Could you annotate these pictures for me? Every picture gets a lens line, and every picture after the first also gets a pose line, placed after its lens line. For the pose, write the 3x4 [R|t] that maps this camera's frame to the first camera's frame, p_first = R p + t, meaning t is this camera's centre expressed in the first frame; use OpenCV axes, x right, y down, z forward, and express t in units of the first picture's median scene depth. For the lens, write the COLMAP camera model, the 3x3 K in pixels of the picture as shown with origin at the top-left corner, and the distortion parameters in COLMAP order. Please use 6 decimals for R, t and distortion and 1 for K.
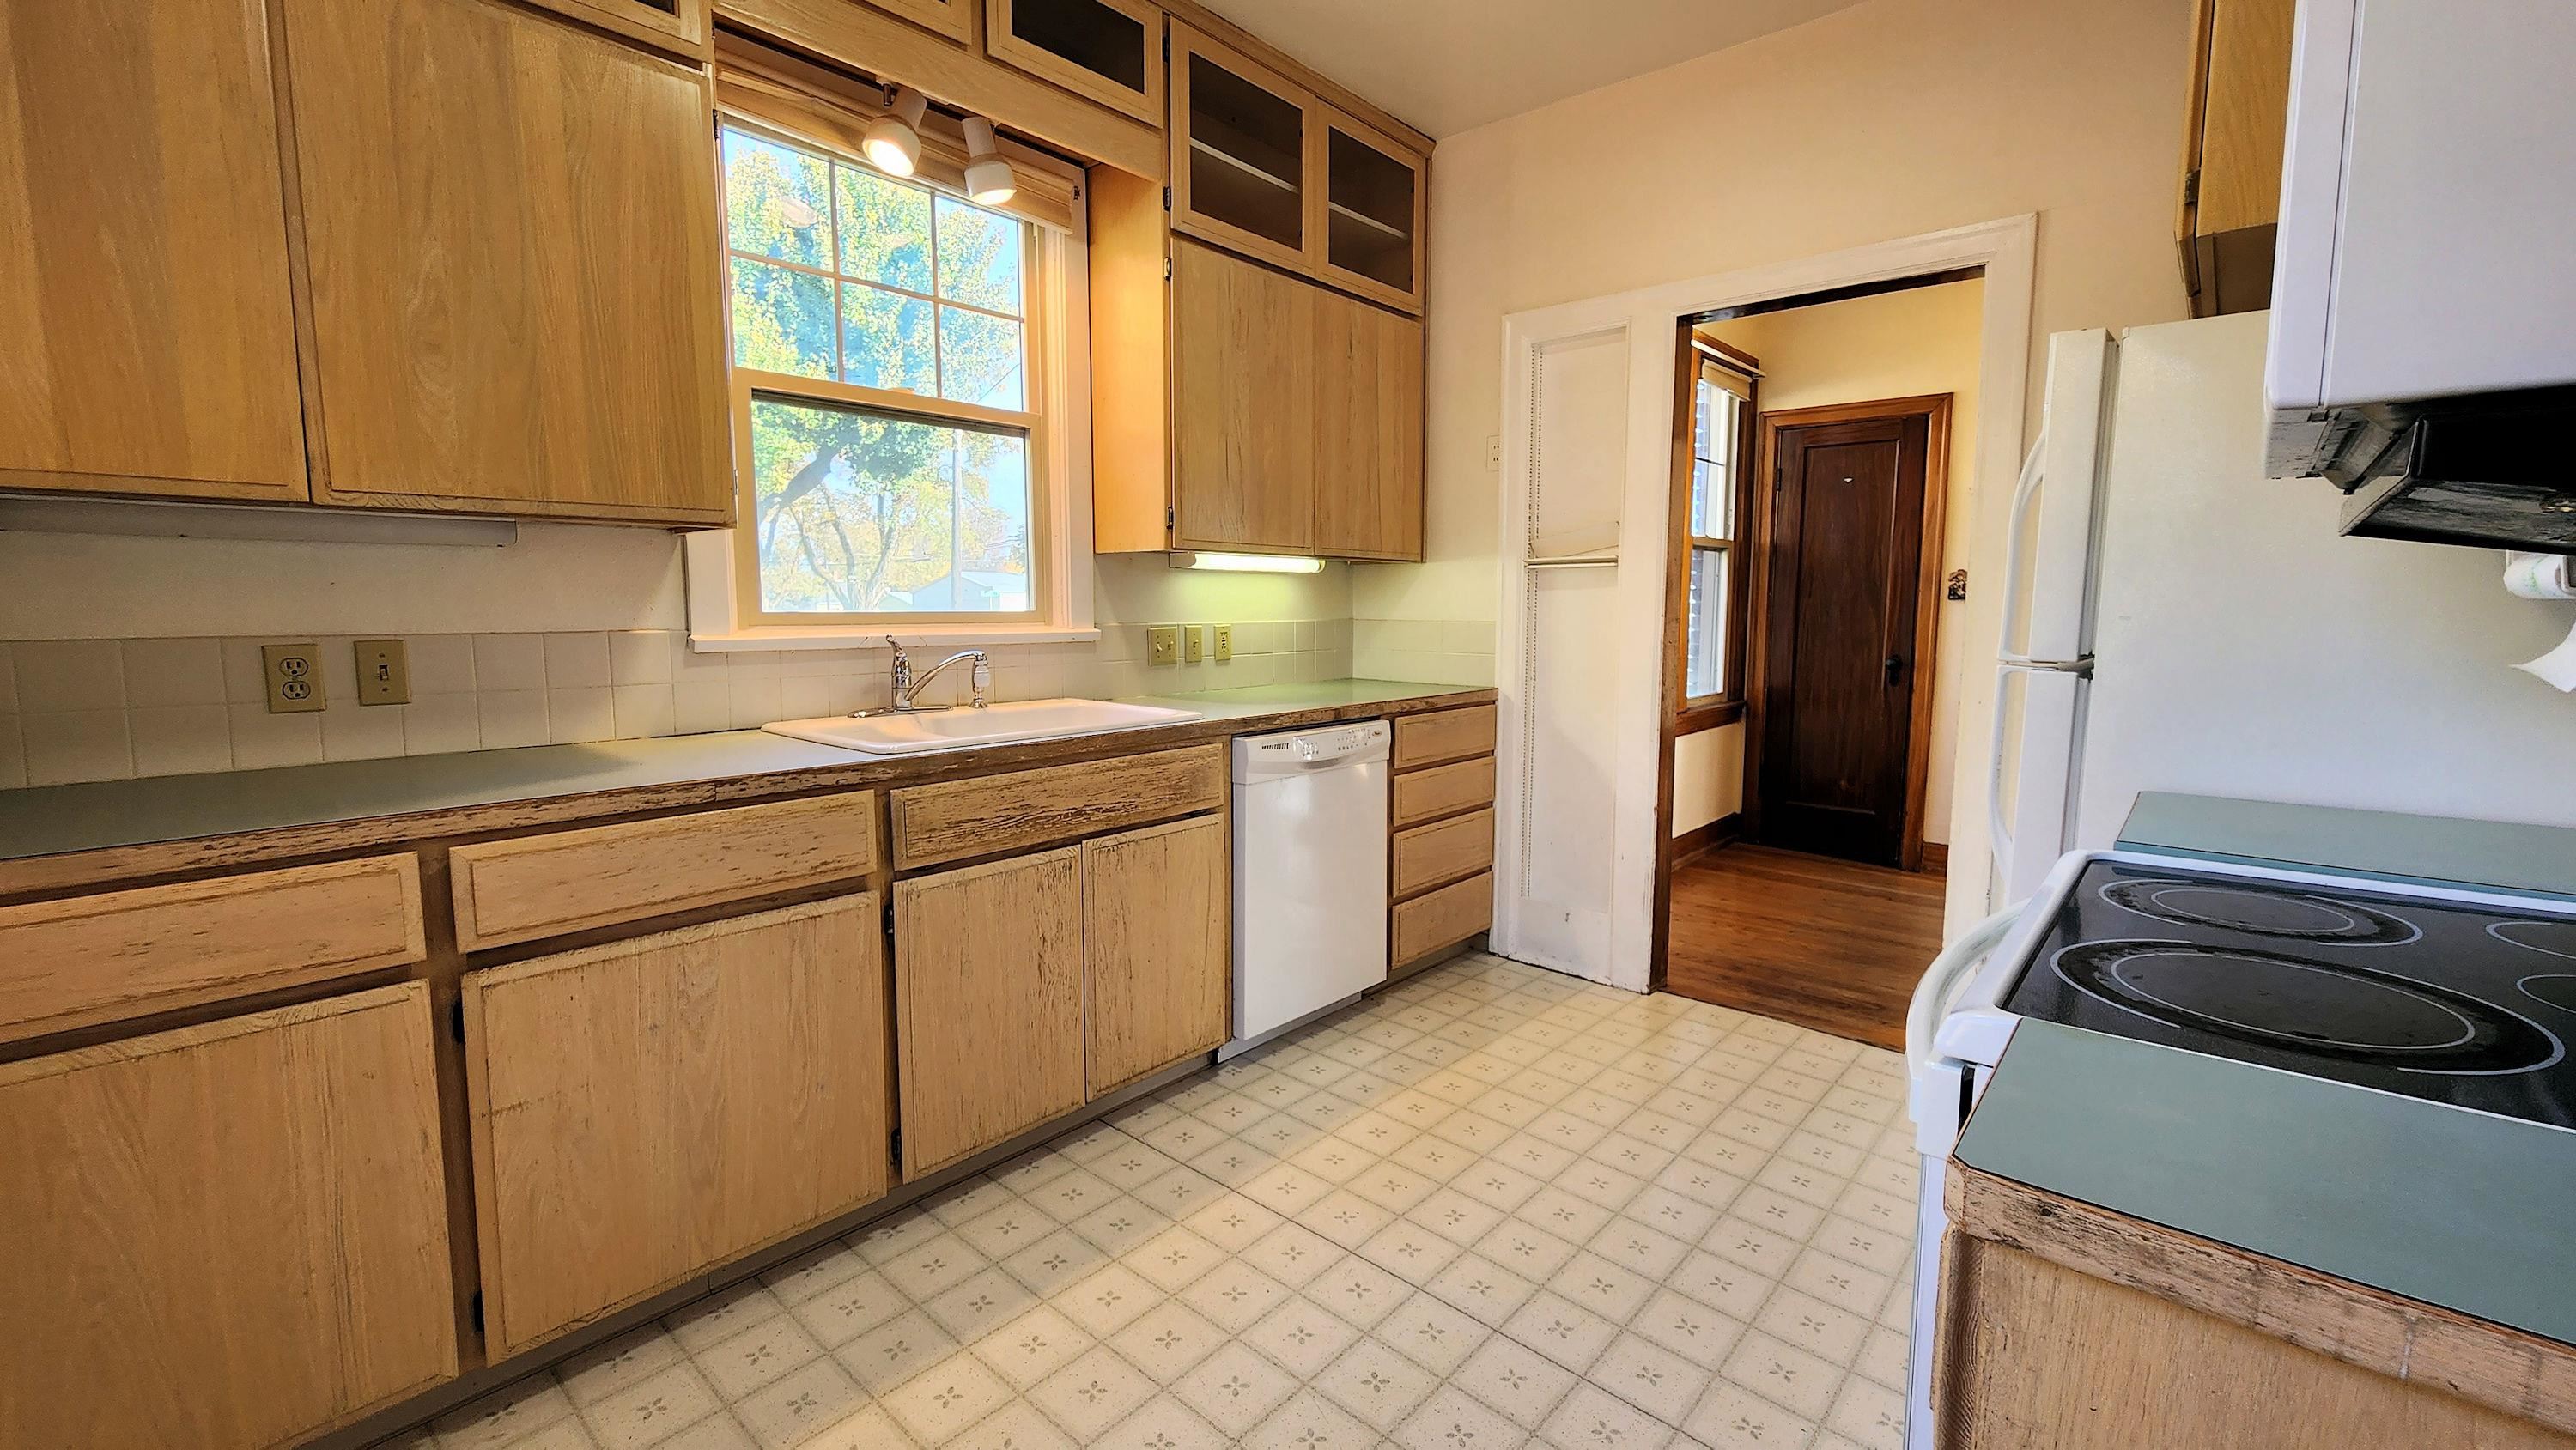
lens RADIAL K [[1067.9, 0, 1288.0], [0, 1067.9, 725.0], [0, 0, 1]] dist [0.001256, -0.000098]
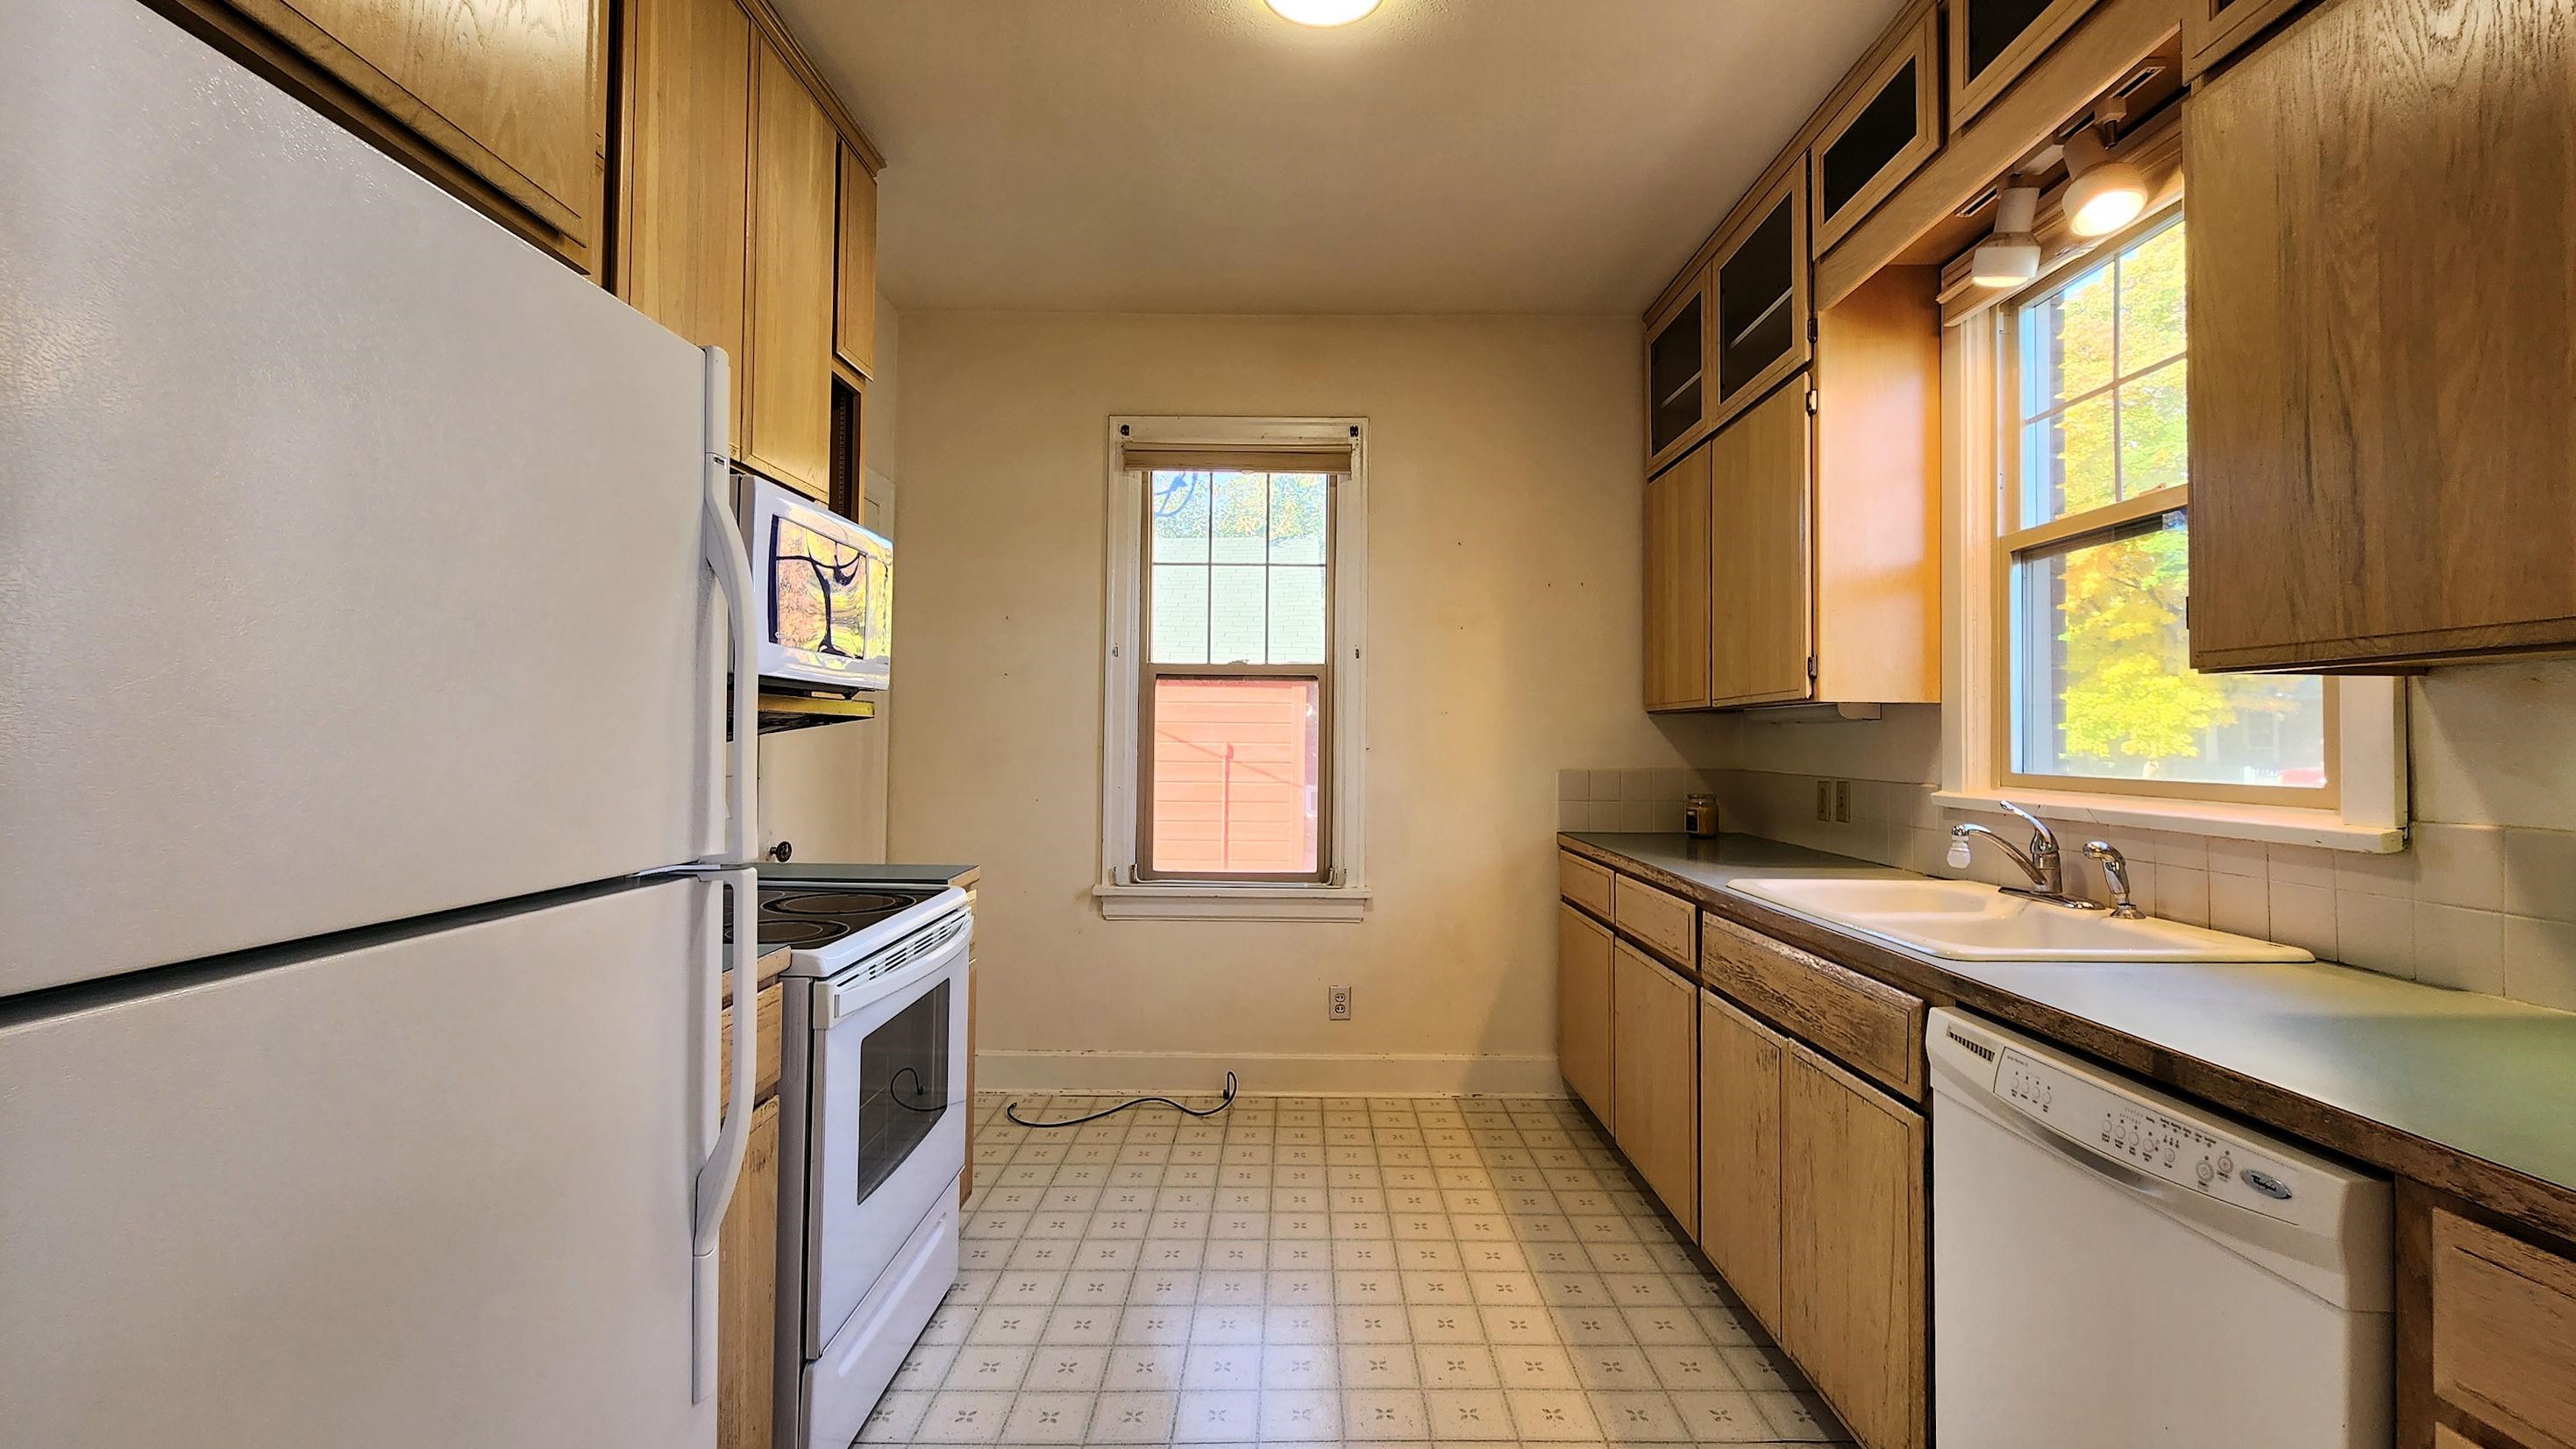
lens RADIAL K [[1067.9, 0, 1288.0], [0, 1067.9, 724.5], [0, 0, 1]] dist [0.001256, -0.000098]
pose [[-0.753407, -0.016744, -0.657342, 0.664279], [-0.080650, 0.994481, 0.067105, -0.163358], [0.652590, 0.103572, -0.750599, 1.312699]]
